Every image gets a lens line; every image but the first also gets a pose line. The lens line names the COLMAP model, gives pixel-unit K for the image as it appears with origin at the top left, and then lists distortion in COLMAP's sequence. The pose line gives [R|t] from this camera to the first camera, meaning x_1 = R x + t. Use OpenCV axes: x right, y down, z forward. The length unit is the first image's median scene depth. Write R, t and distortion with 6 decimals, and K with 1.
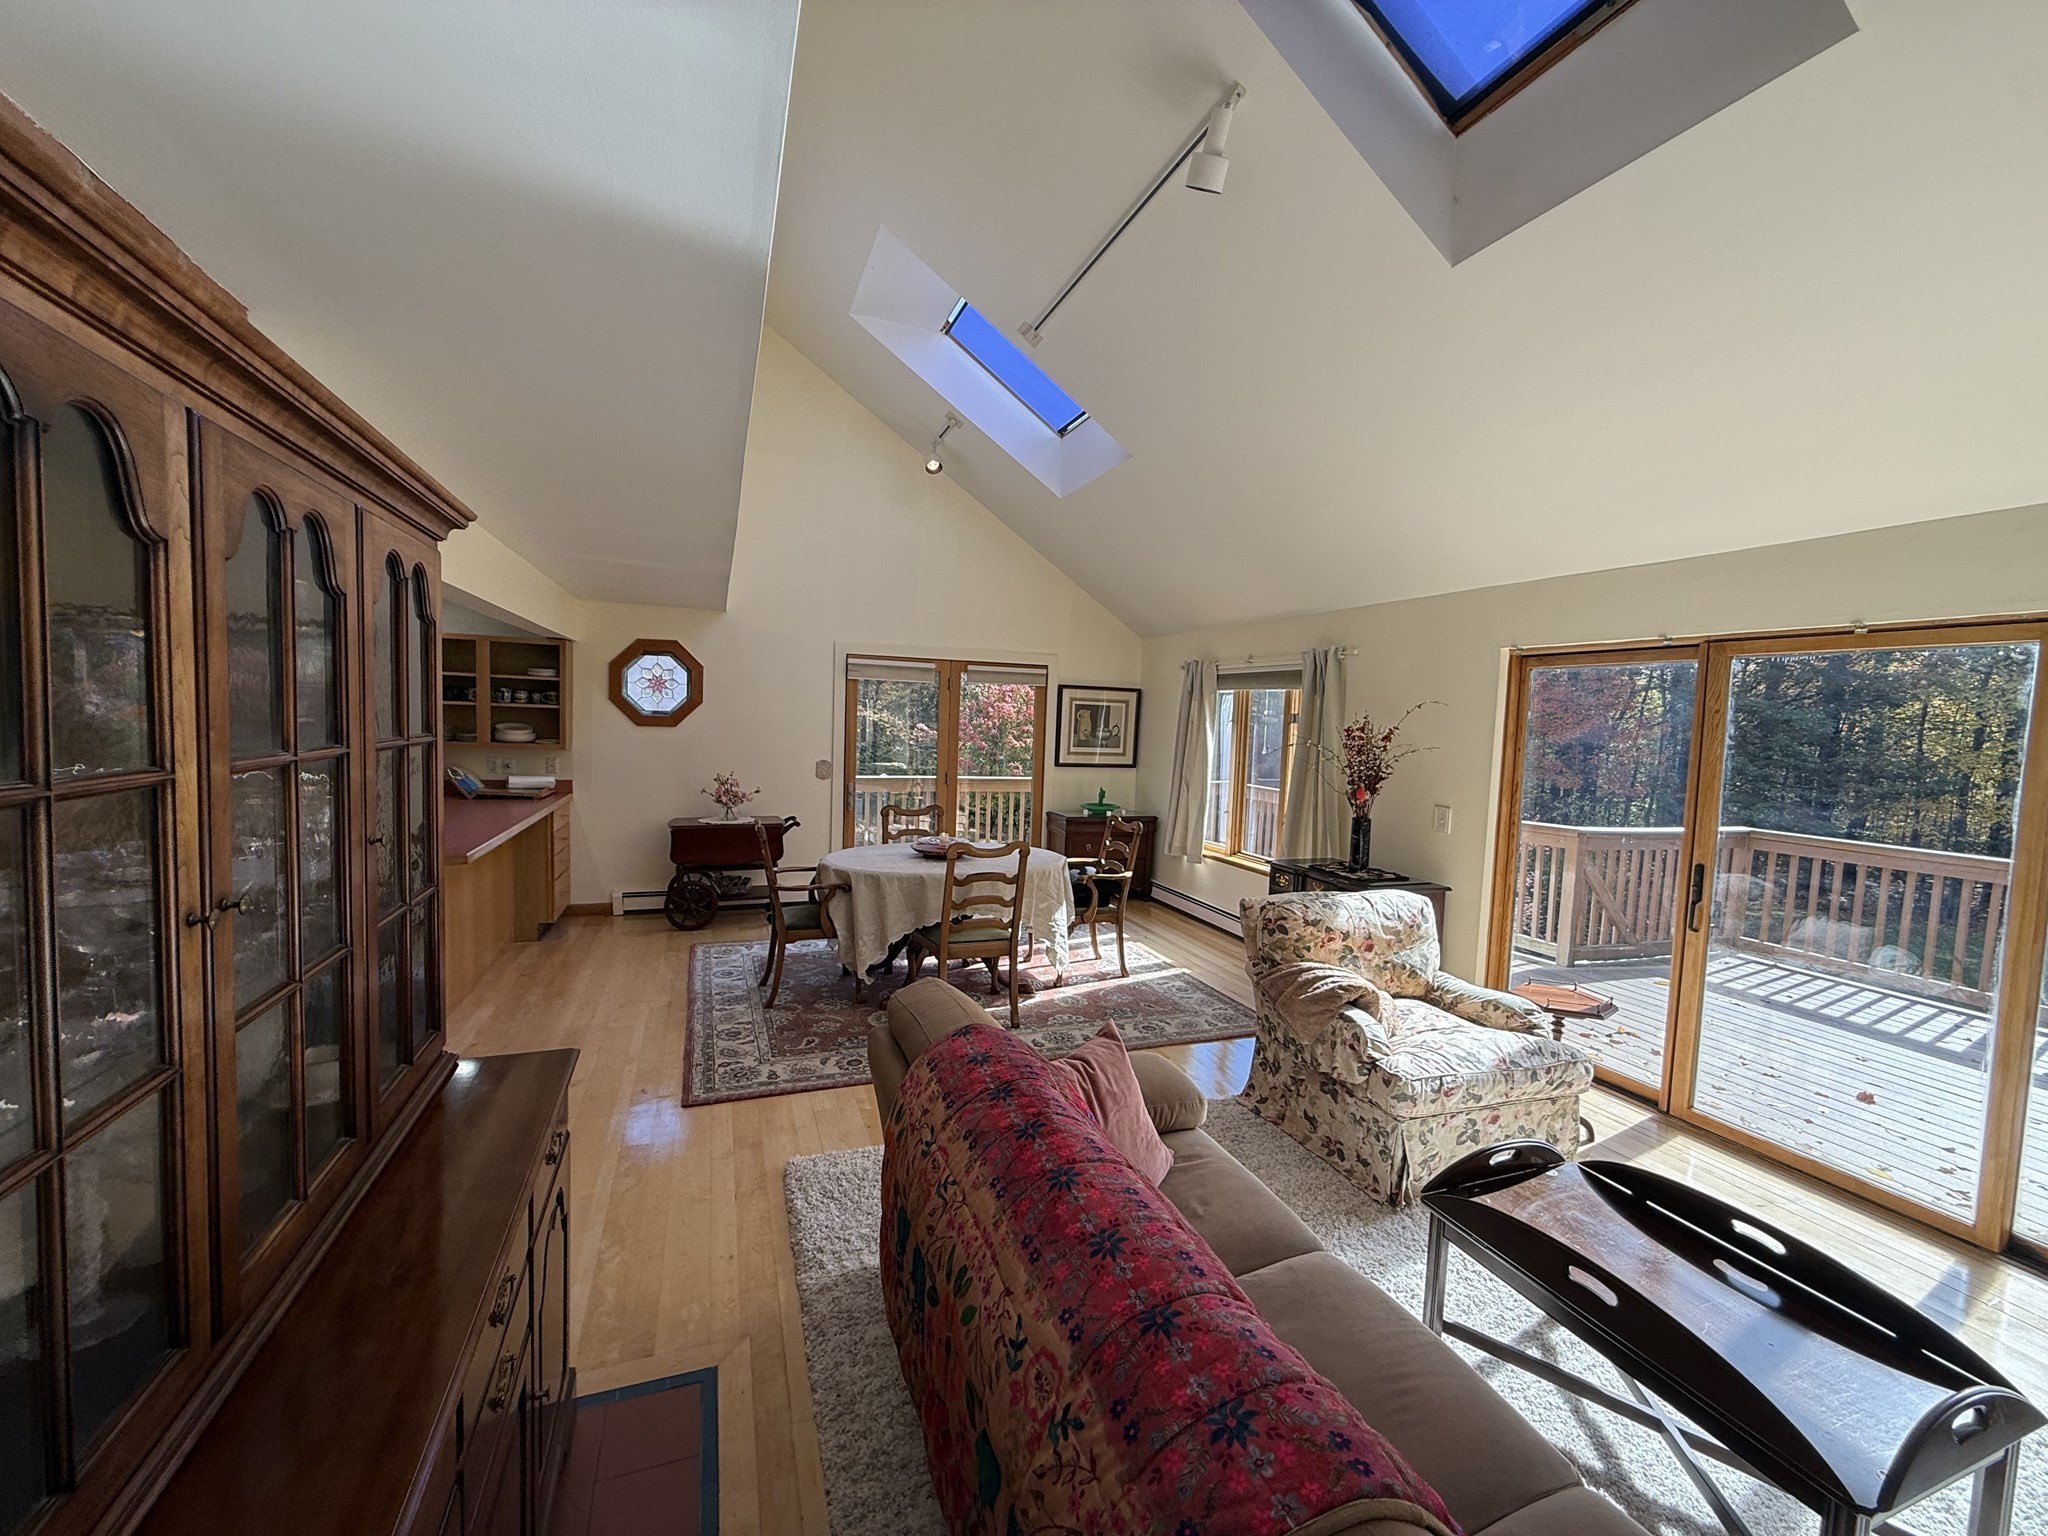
lens RADIAL K [[816.7, 0, 1020.5], [0, 816.7, 767.4], [0, 0, 1]] dist [-0.004853, 0.000089]
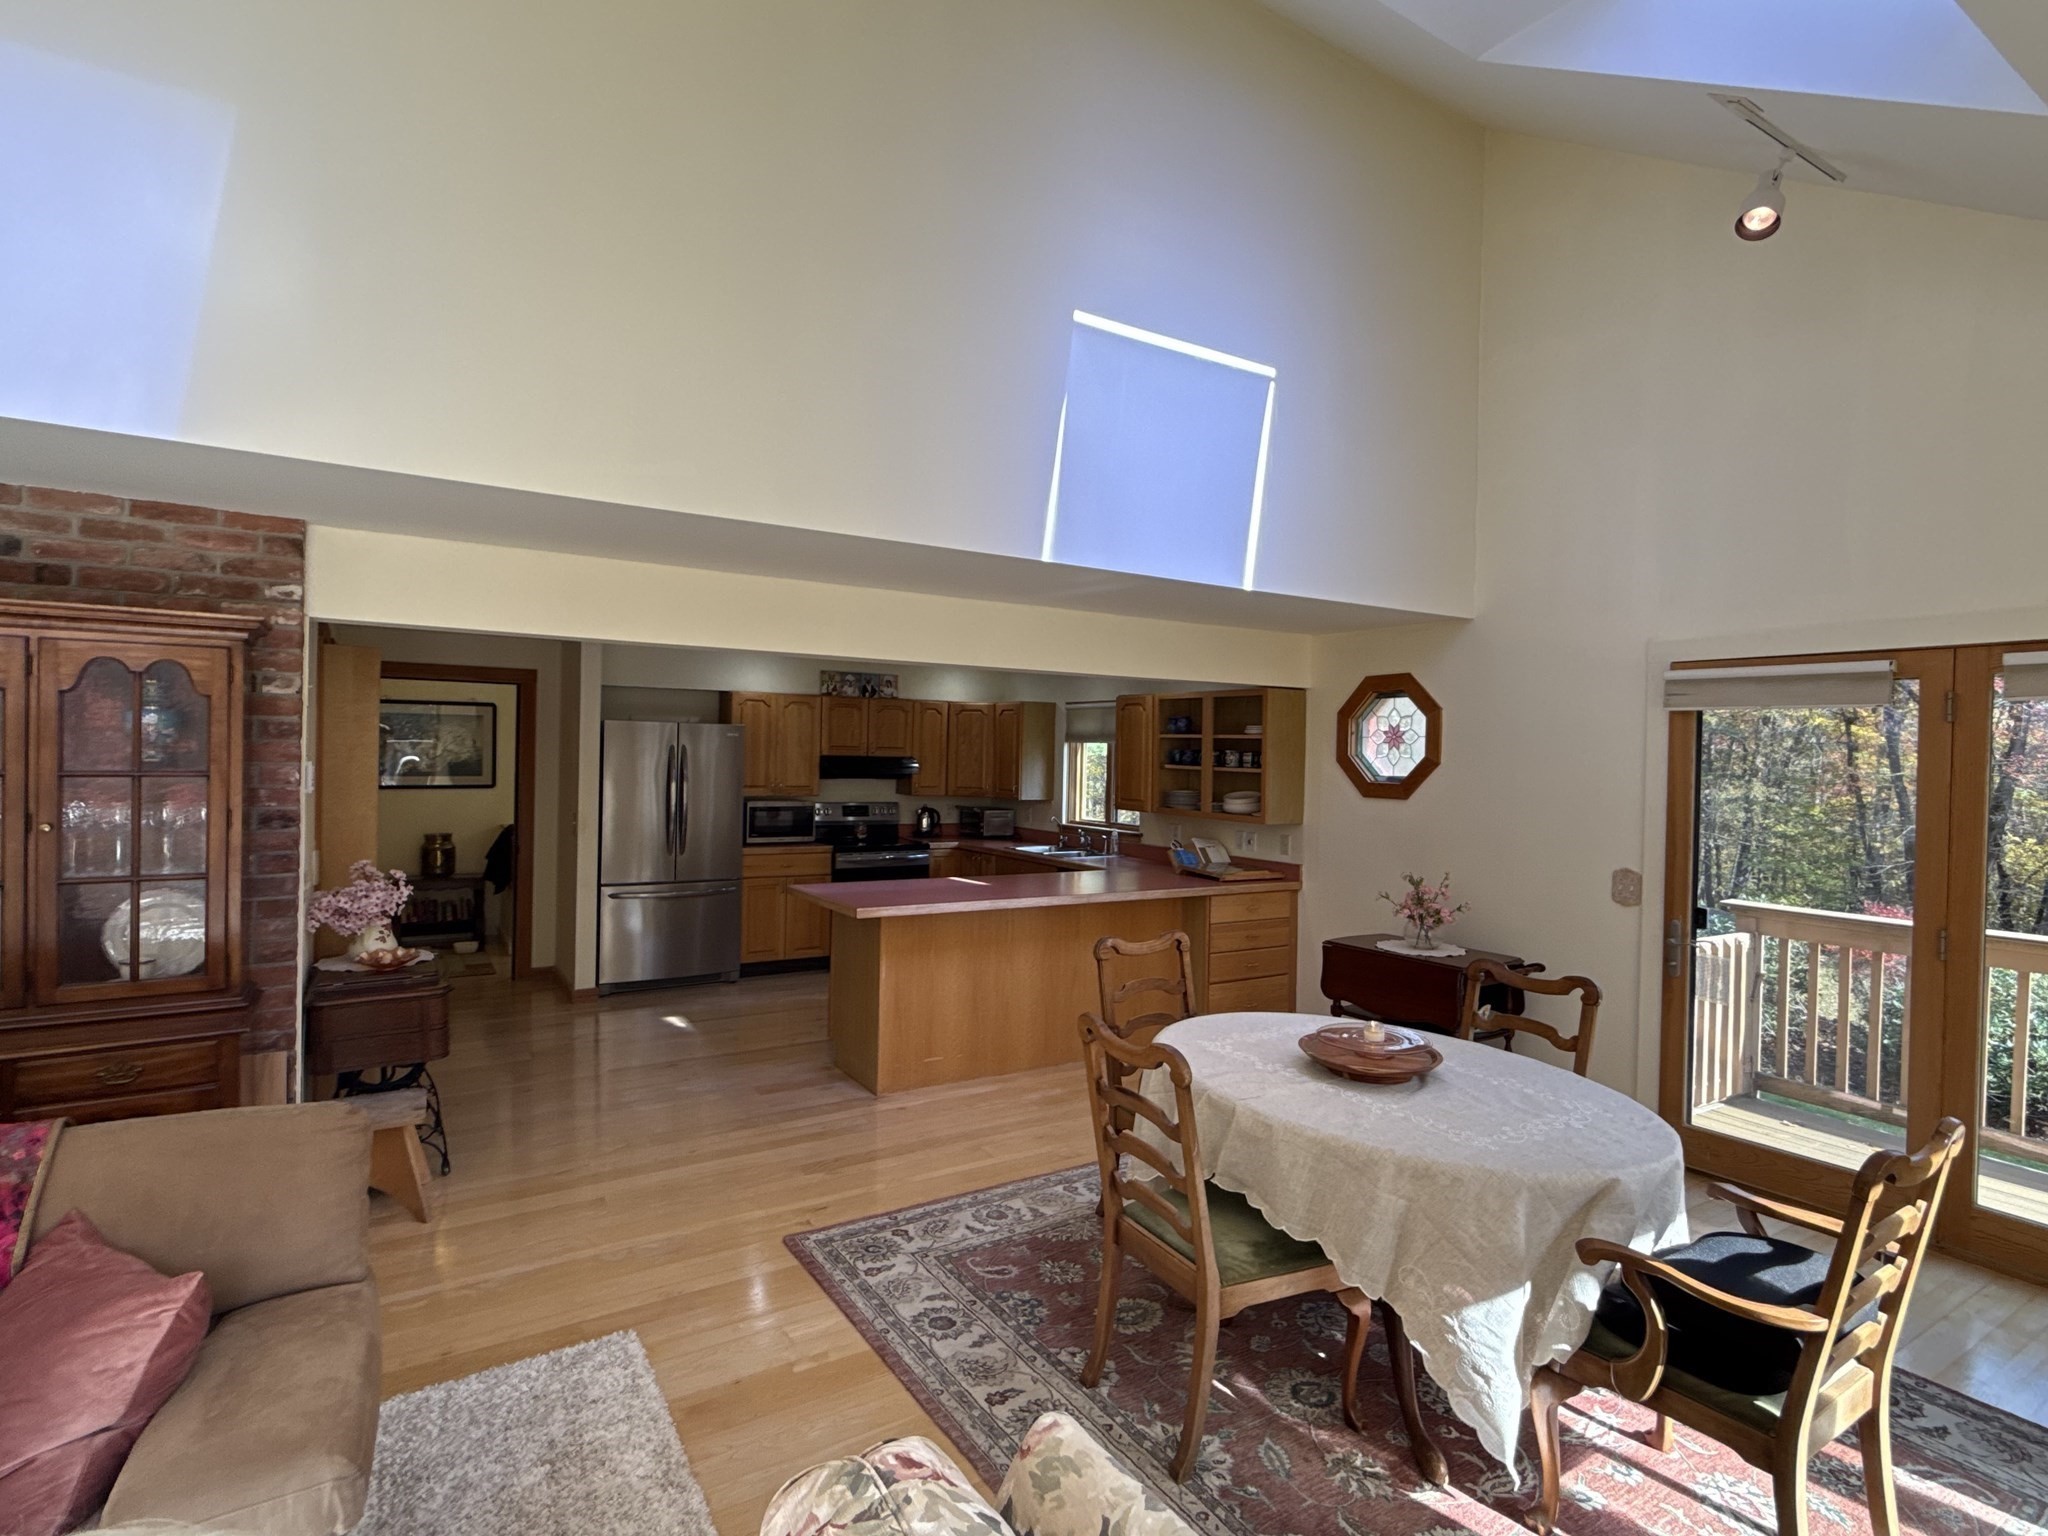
lens RADIAL K [[1031.1, 0, 1025.0], [0, 1031.1, 766.6], [0, 0, 1]] dist [0.001675, 0.000084]
pose [[0.200884, -0.016153, -0.979482, 0.373002], [-0.075046, 0.996672, -0.031828, -0.027567], [0.976736, 0.079900, 0.199003, 0.547893]]
